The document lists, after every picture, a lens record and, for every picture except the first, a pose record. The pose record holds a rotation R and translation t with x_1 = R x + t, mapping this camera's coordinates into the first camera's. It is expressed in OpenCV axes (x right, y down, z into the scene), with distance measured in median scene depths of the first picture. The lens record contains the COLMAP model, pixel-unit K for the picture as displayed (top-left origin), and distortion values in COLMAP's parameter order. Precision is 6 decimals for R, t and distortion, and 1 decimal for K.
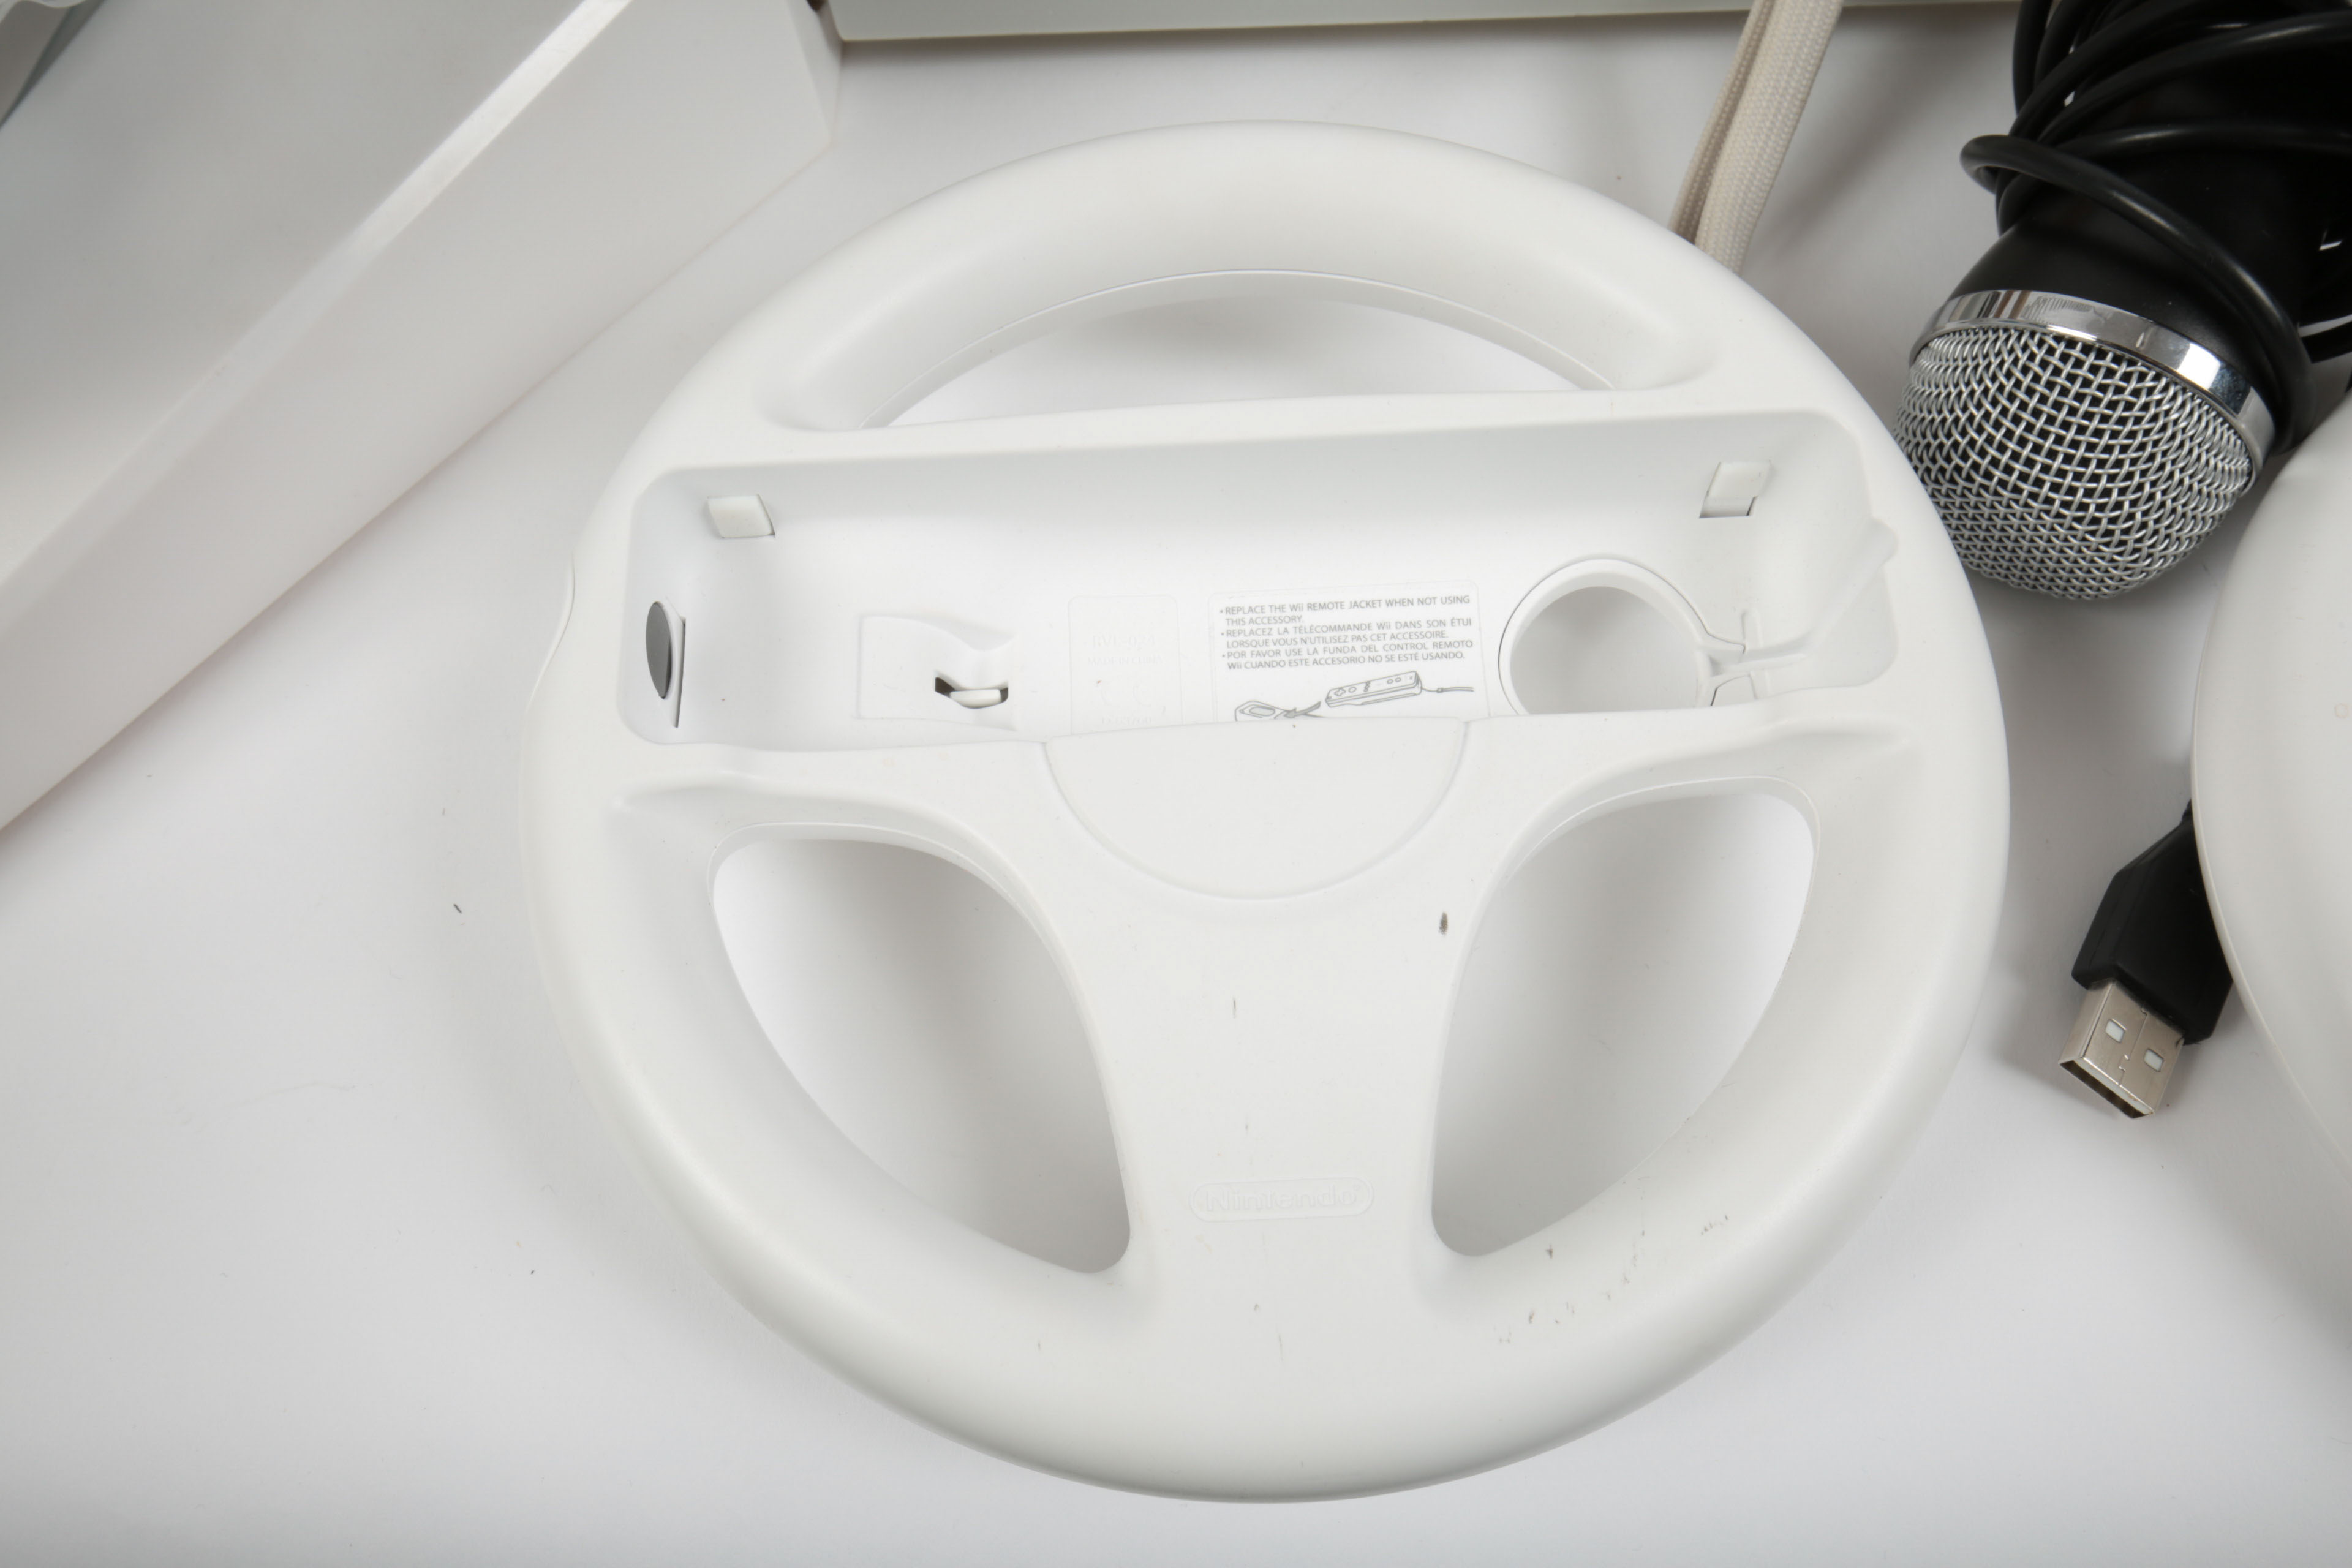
lens RADIAL K [[1989.1, 0, 1141.8], [0, 1989.1, 790.5], [0, 0, 1]] dist [0.007110, 0.024188]
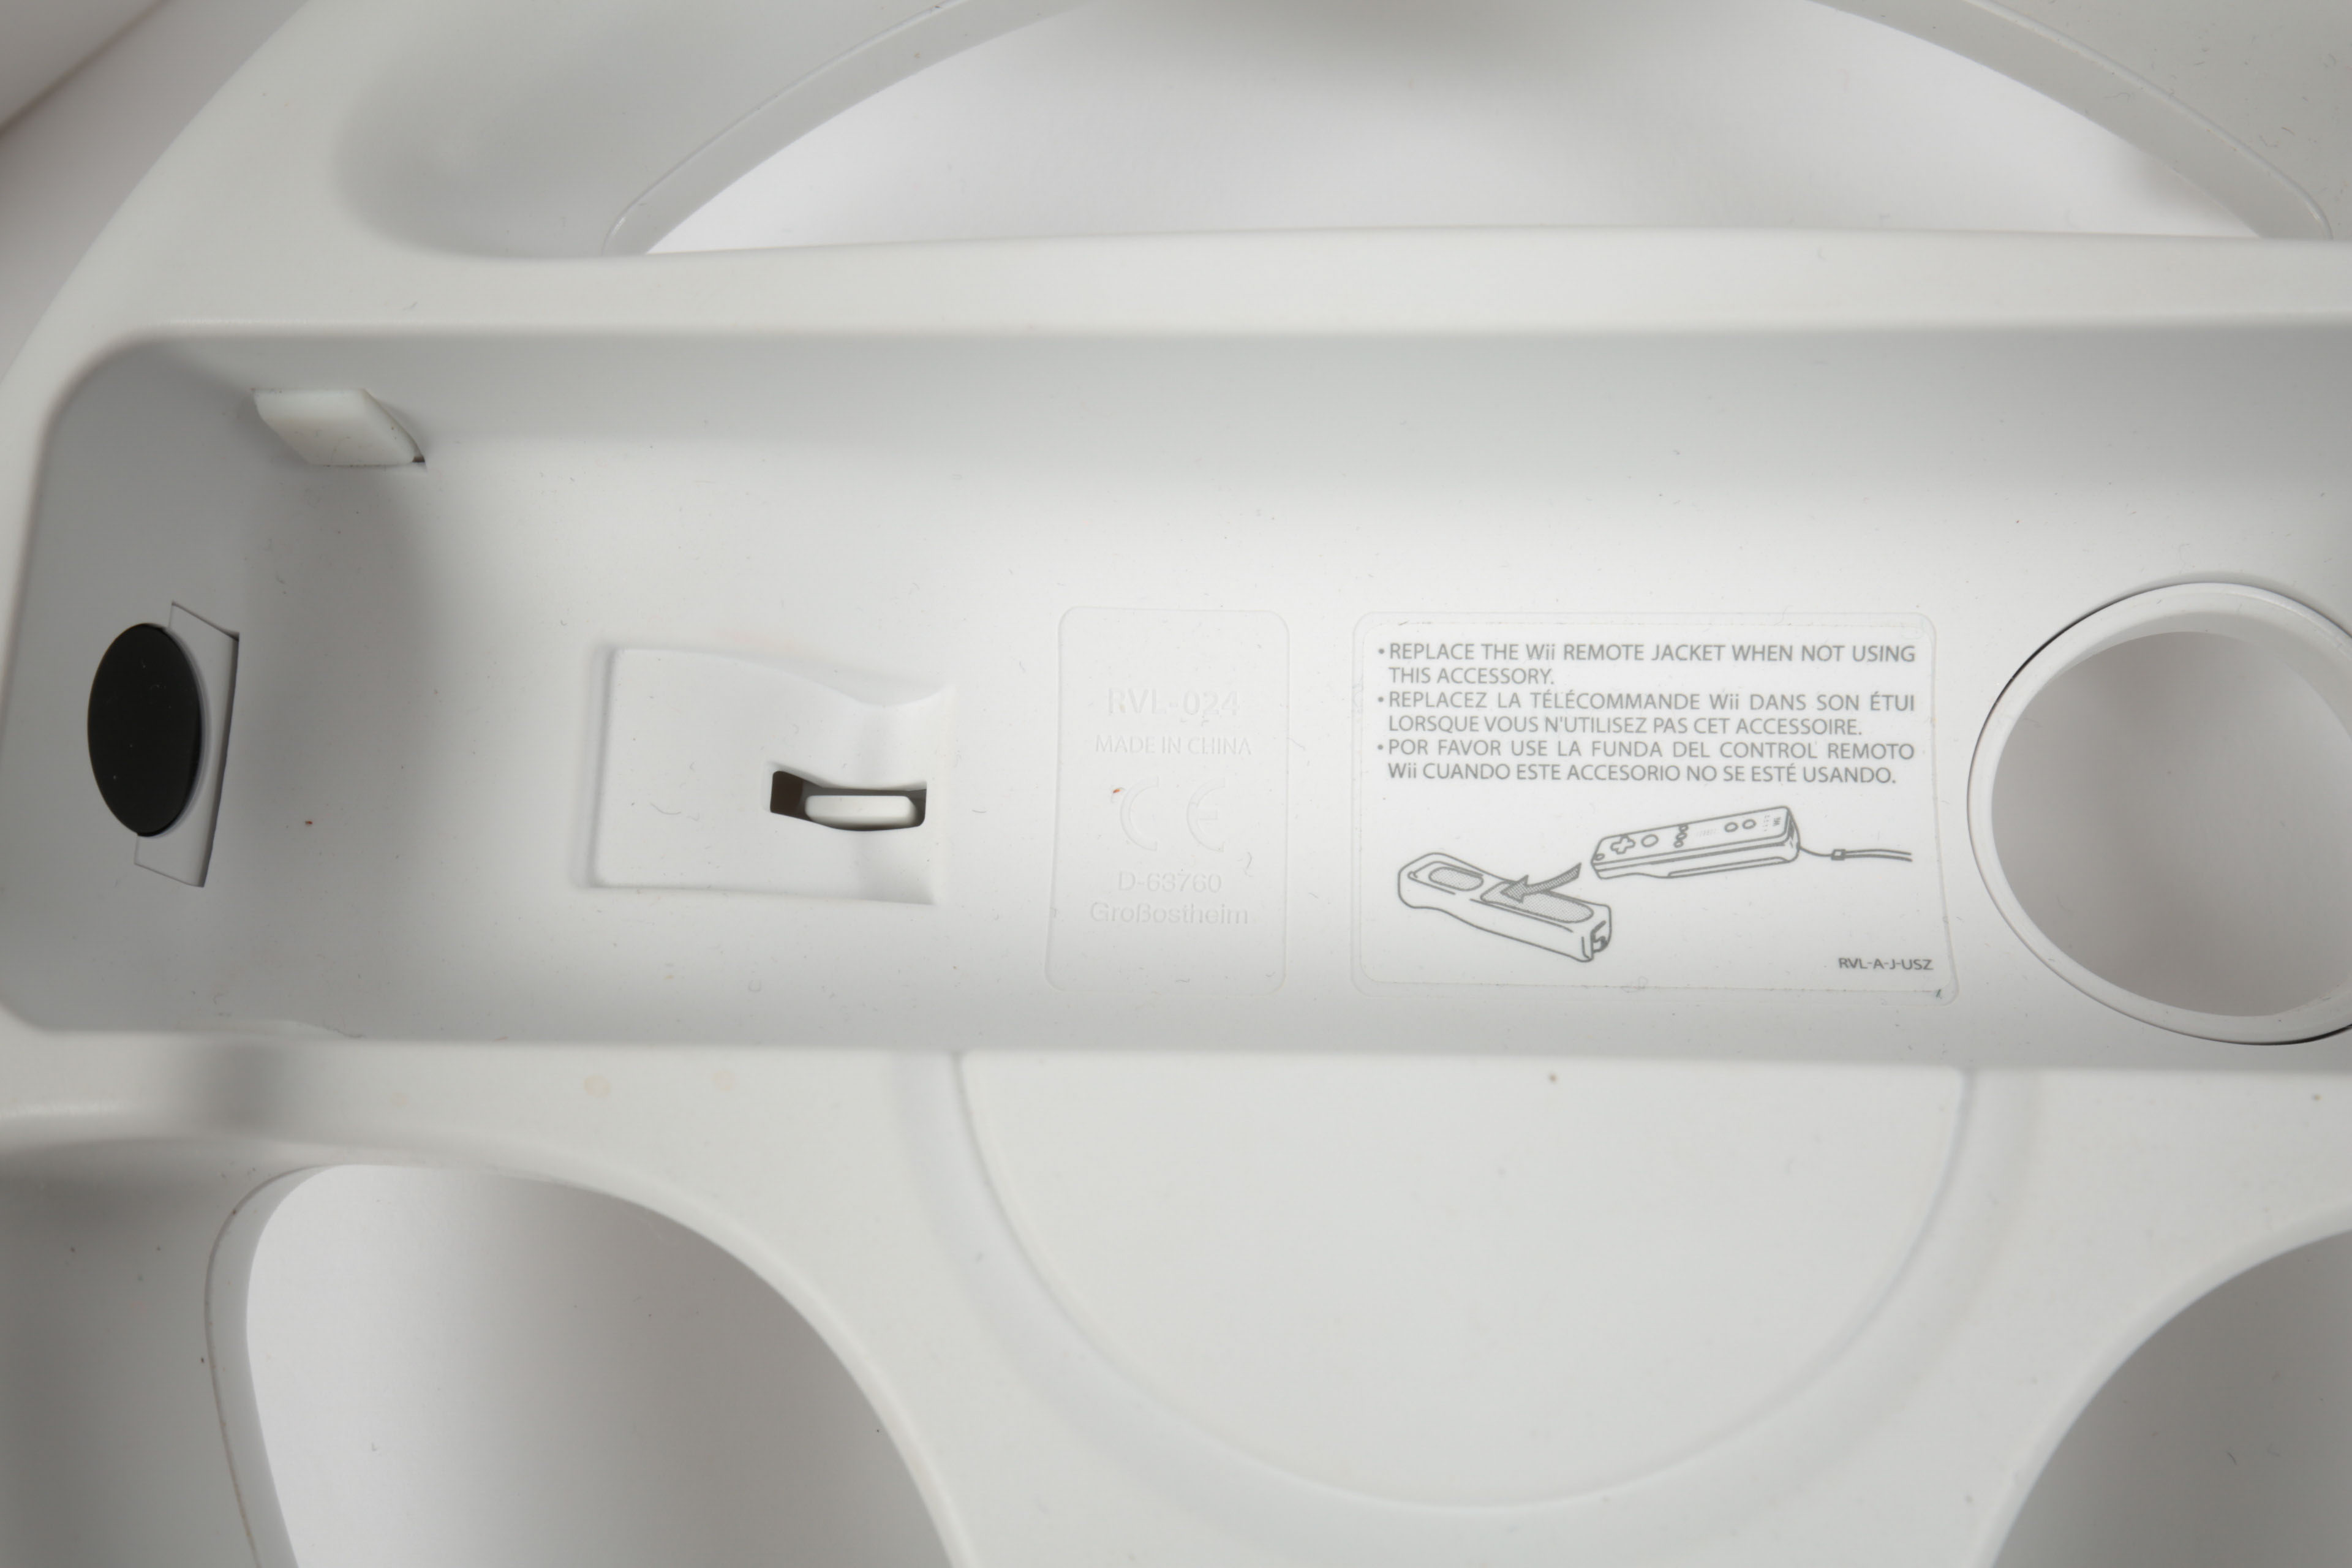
lens RADIAL K [[2286.7, 0, 1177.2], [0, 2286.7, 791.9], [0, 0, 1]] dist [0.043731, 0.000000]
pose [[0.998546, 0.048281, -0.023990, 0.006195], [-0.043896, 0.986438, 0.158153, -0.142053], [0.031301, -0.156870, 0.987123, 0.457132]]
